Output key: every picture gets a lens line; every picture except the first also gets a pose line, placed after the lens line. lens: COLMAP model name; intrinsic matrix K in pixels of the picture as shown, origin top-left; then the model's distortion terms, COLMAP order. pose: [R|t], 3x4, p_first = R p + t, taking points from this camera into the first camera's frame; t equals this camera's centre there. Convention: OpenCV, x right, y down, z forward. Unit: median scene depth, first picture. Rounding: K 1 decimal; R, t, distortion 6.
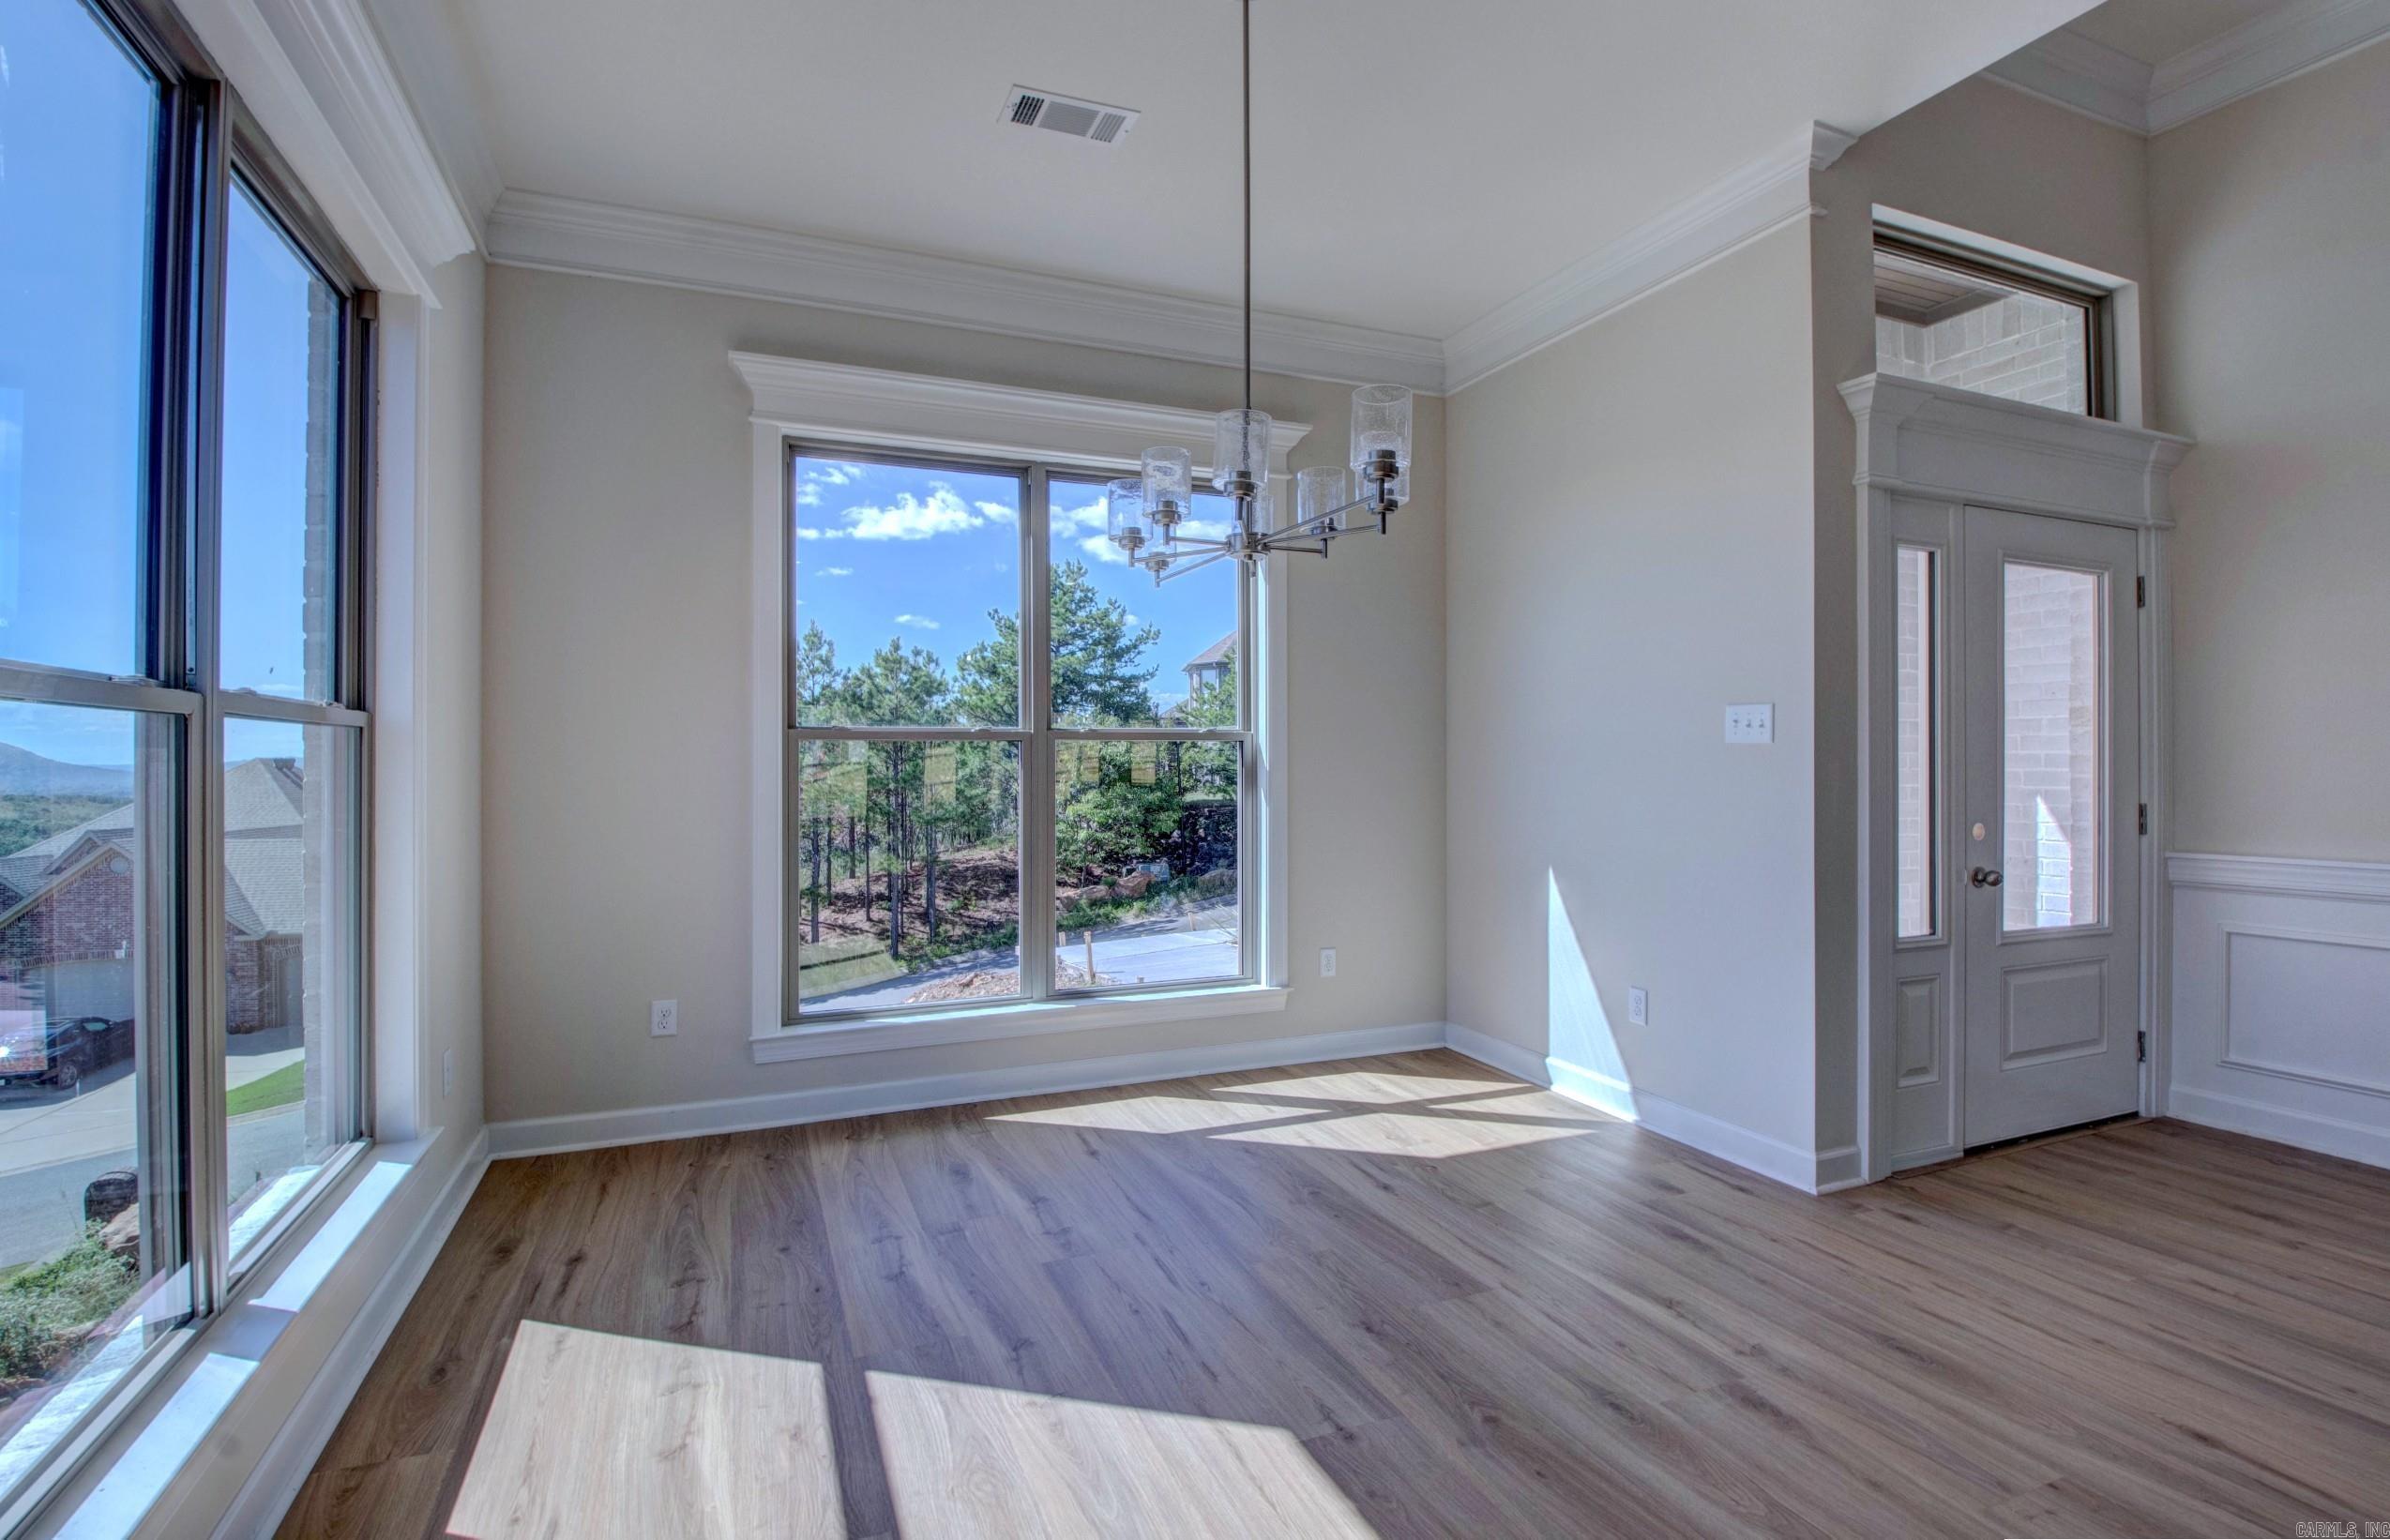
lens RADIAL K [[1113.4, 0, 1216.2], [0, 1113.4, 756.9], [0, 0, 1]] dist [0.026185, -0.030486]
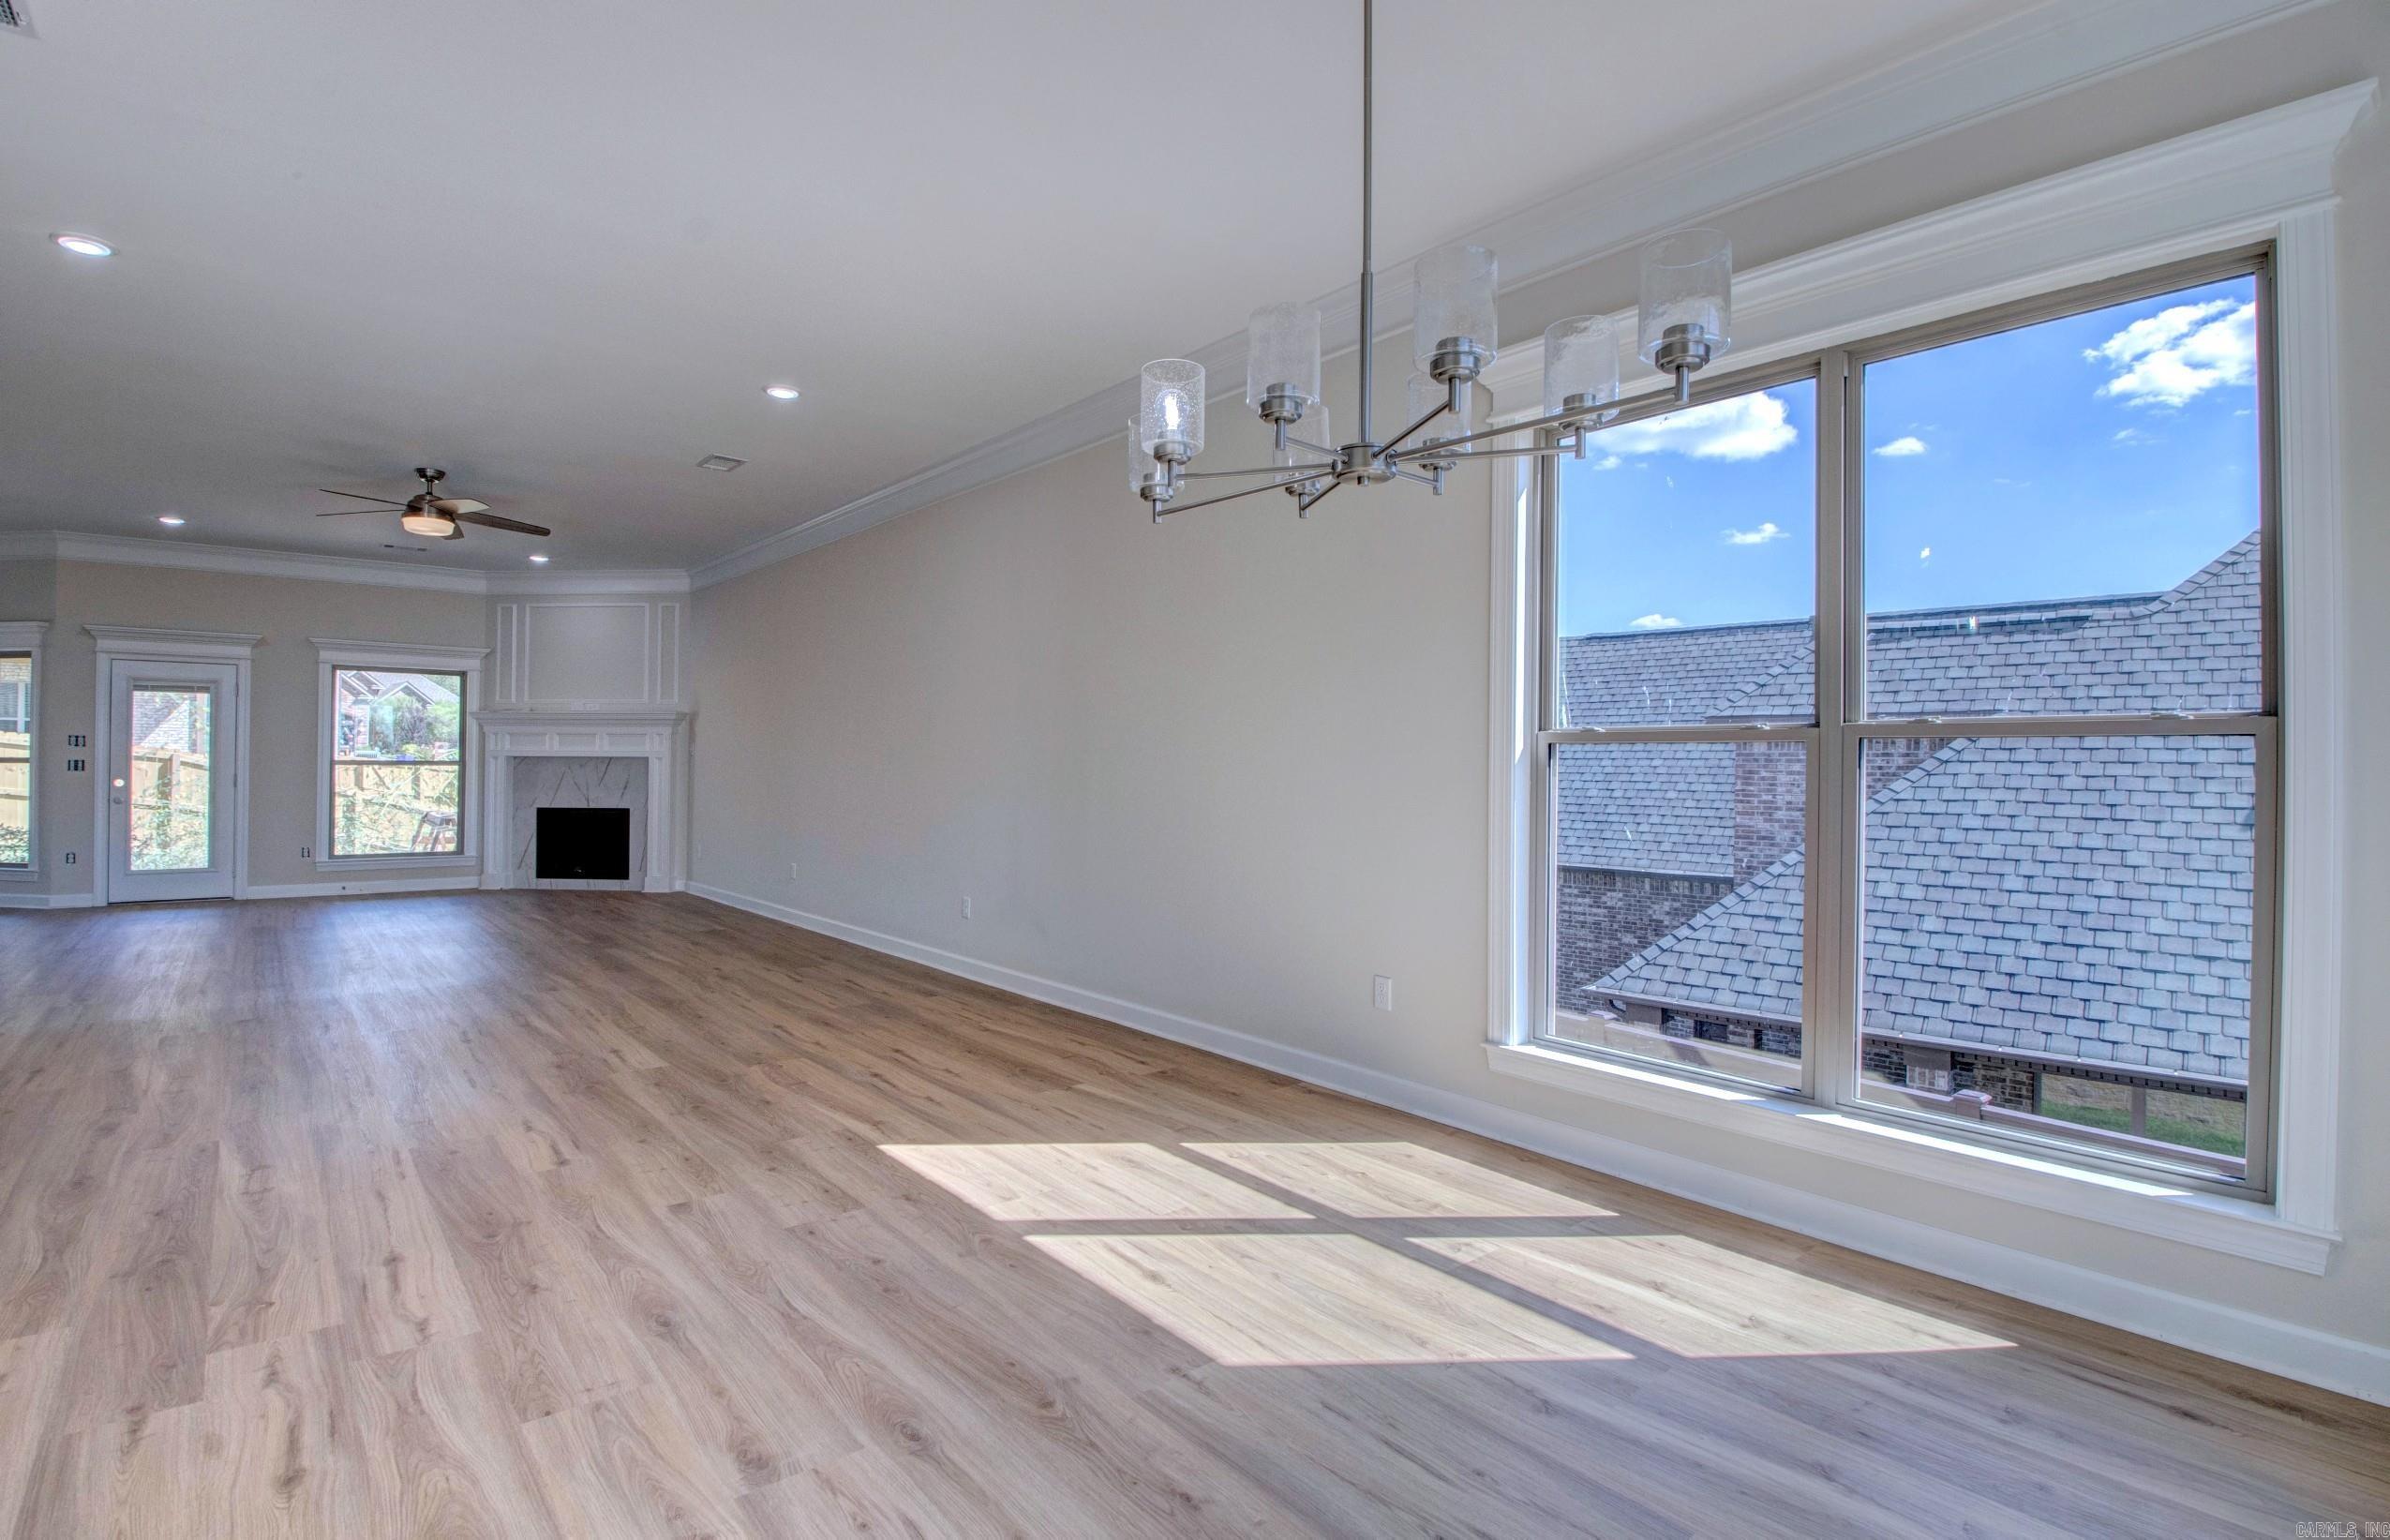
lens RADIAL K [[1132.6, 0, 1193.6], [0, 1132.6, 759.1], [0, 0, 1]] dist [0.001995, -0.013079]
pose [[-0.960402, -0.009453, -0.278458, 0.244192], [-0.006688, 0.999918, -0.010878, 0.005183], [0.278538, -0.008585, -0.960387, 1.213994]]
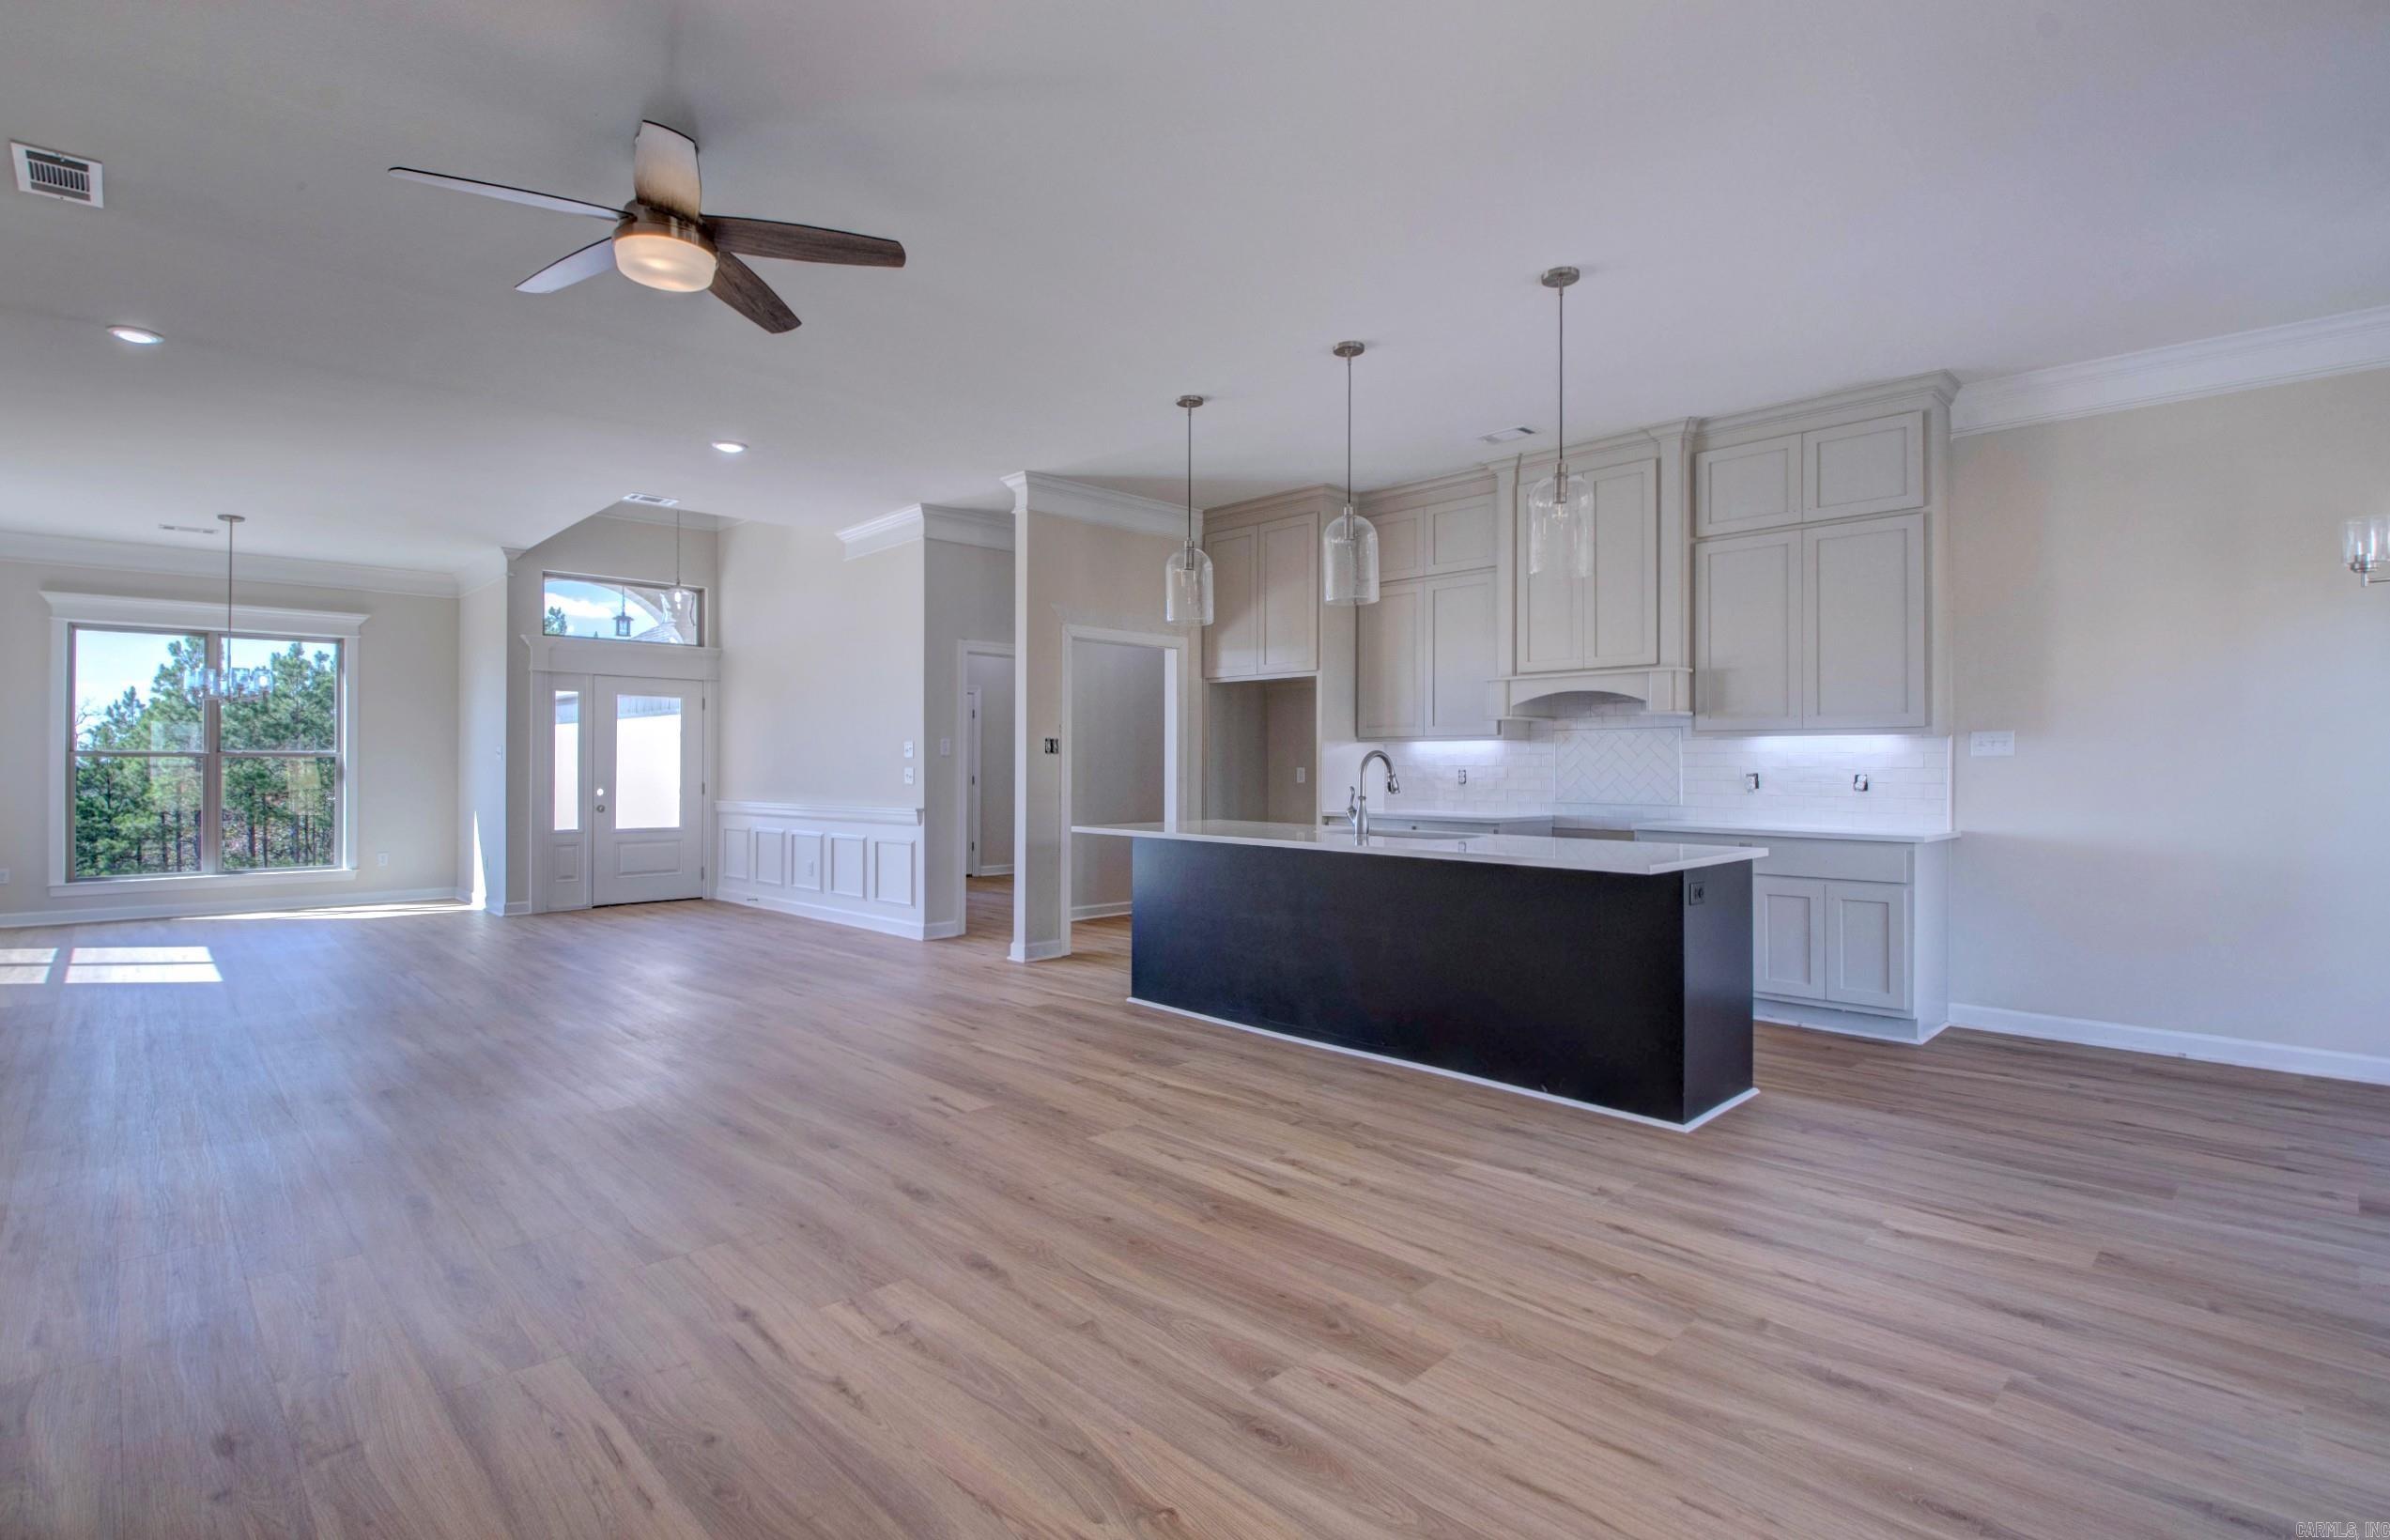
lens RADIAL K [[1110.7, 0, 1197.6], [0, 1110.7, 754.0], [0, 0, 1]] dist [0.025158, -0.030308]
pose [[0.934416, 0.005665, 0.356139, 1.078843], [-0.003390, 0.999970, -0.007011, -0.014351], [-0.356168, 0.005344, 0.934407, -2.148040]]
